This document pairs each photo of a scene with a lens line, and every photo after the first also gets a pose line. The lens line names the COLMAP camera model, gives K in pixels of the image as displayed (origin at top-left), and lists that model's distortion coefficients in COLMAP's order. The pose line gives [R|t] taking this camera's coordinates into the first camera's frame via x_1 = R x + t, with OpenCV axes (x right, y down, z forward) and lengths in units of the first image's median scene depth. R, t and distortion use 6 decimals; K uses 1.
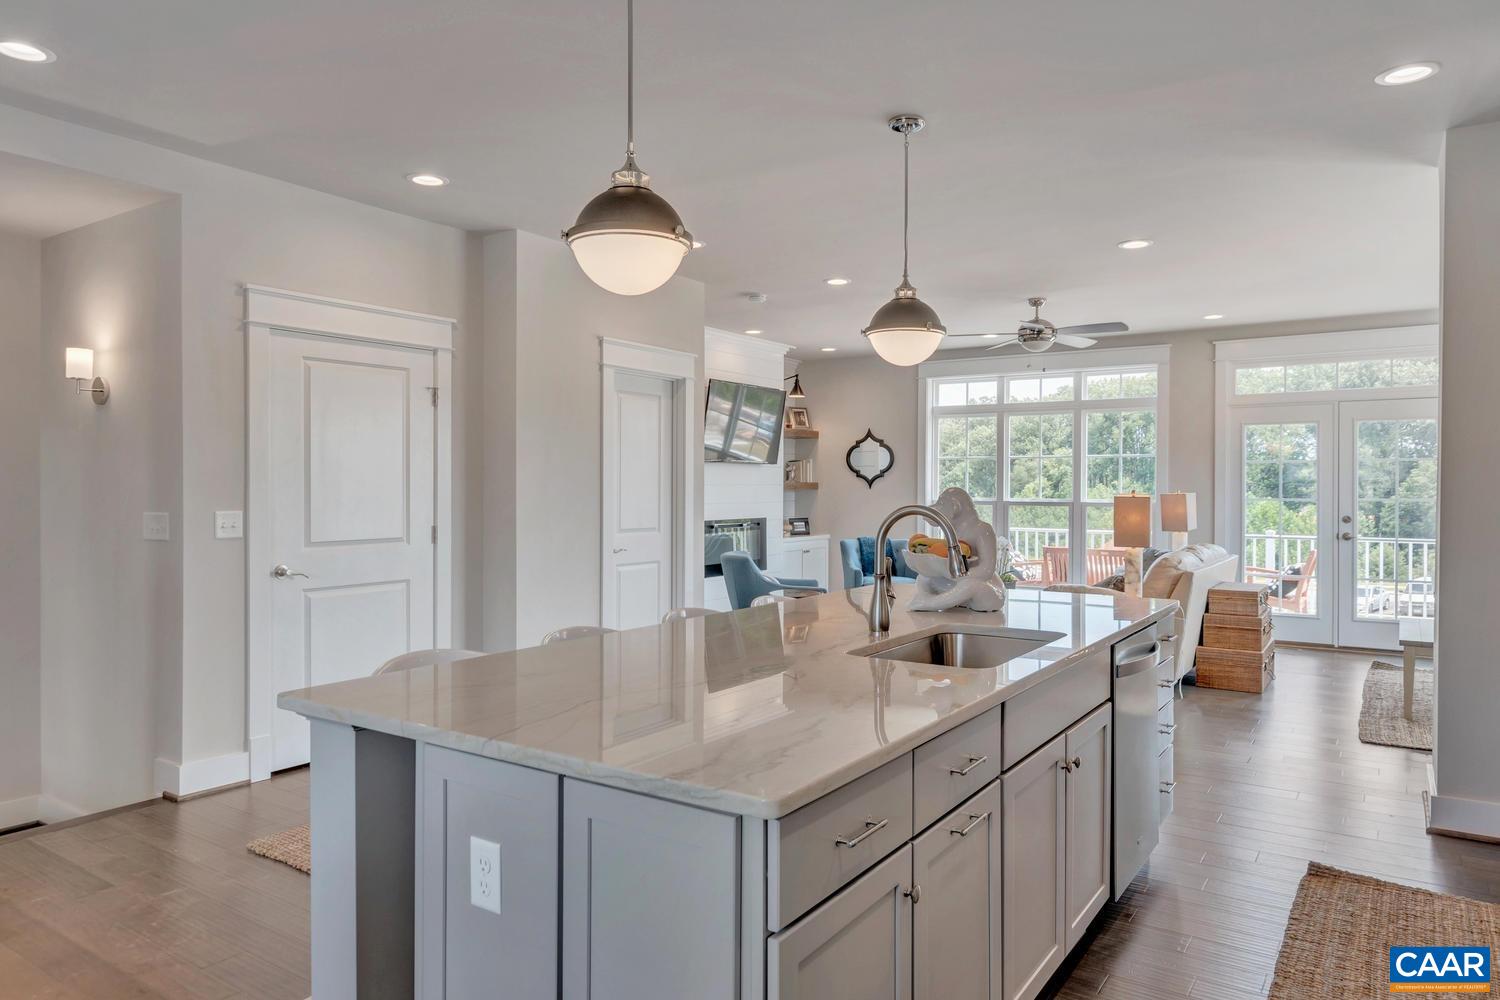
lens RADIAL K [[968.7, 0, 767.4], [0, 968.7, 497.9], [0, 0, 1]] dist [0.023958, 0.000544]
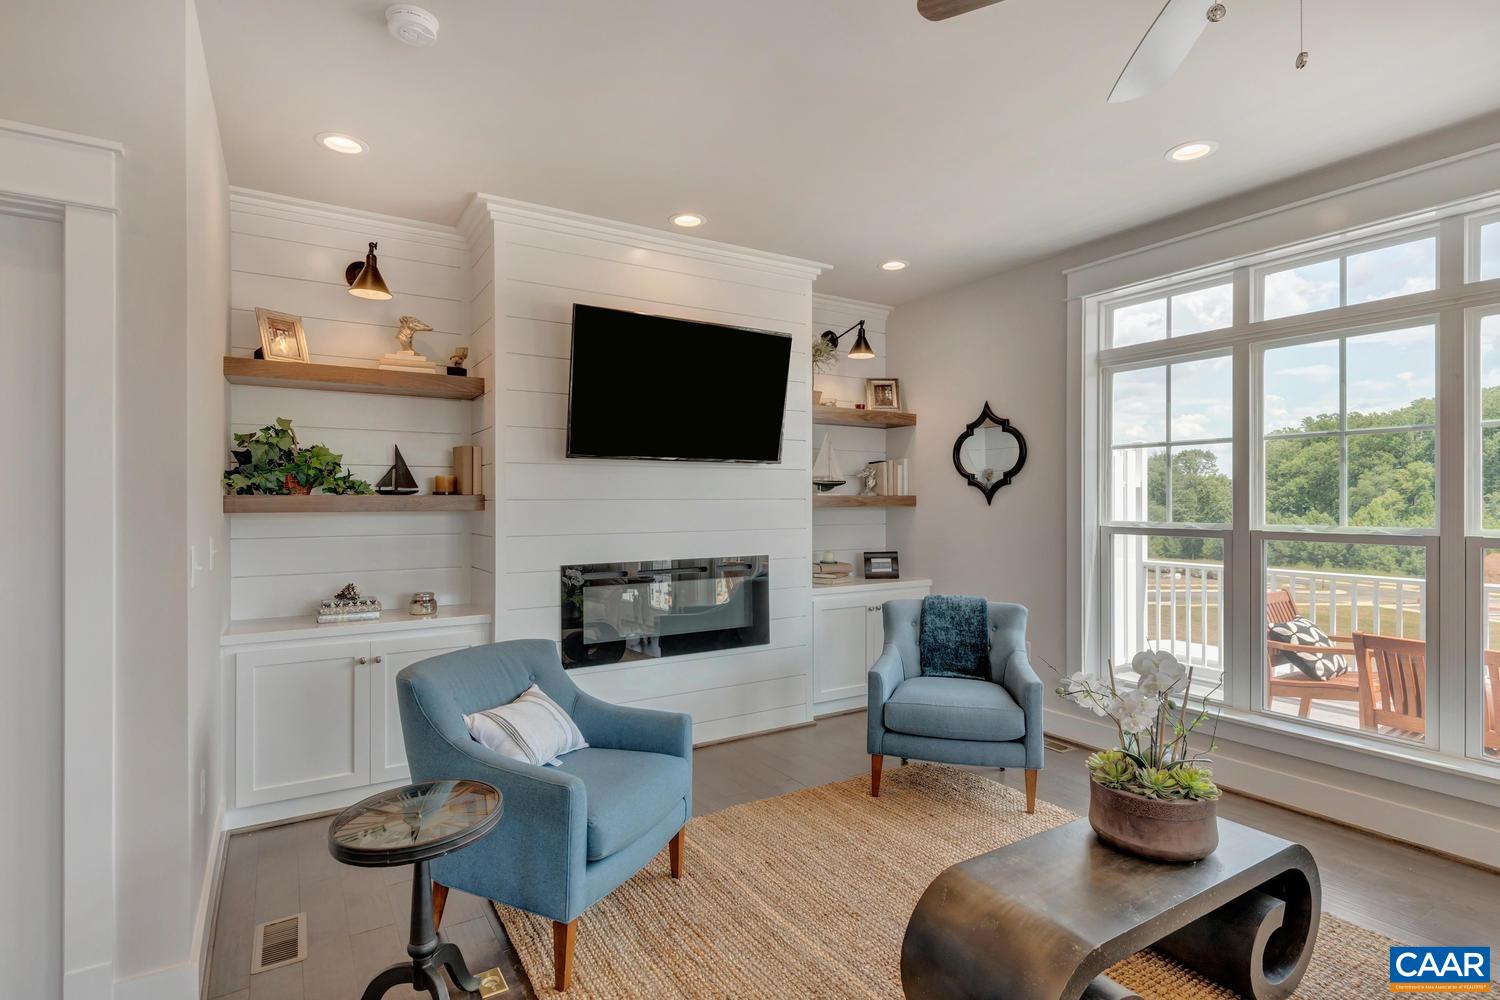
lens RADIAL K [[742.0, 0, 759.5], [0, 742.0, 499.6], [0, 0, 1]] dist [0.001410, -0.000589]
pose [[0.908342, -0.007102, -0.418169, 0.166647], [0.000381, 0.999869, -0.016153, -0.005436], [0.418229, 0.014513, 0.908226, 0.536075]]
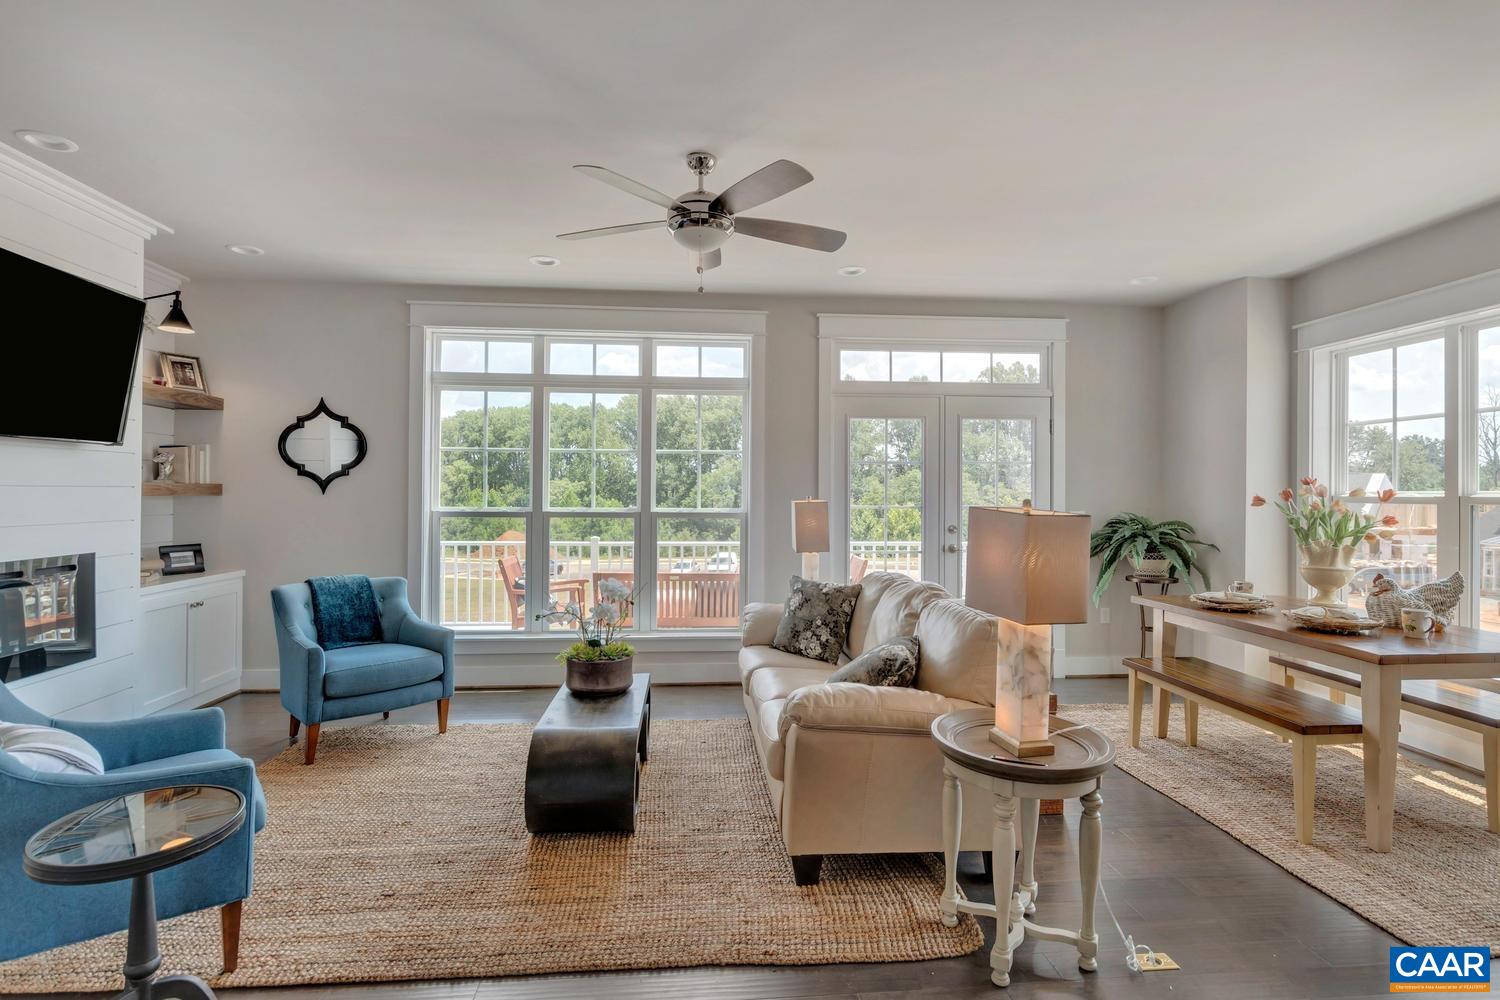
lens RADIAL K [[742.0, 0, 743.6], [0, 742.0, 488.5], [0, 0, 1]] dist [0.001410, -0.000589]
pose [[0.786506, 0.004370, 0.617568, 0.023156], [0.004699, 0.999904, -0.013060, -0.005397], [-0.617565, 0.013174, 0.786409, 0.452461]]
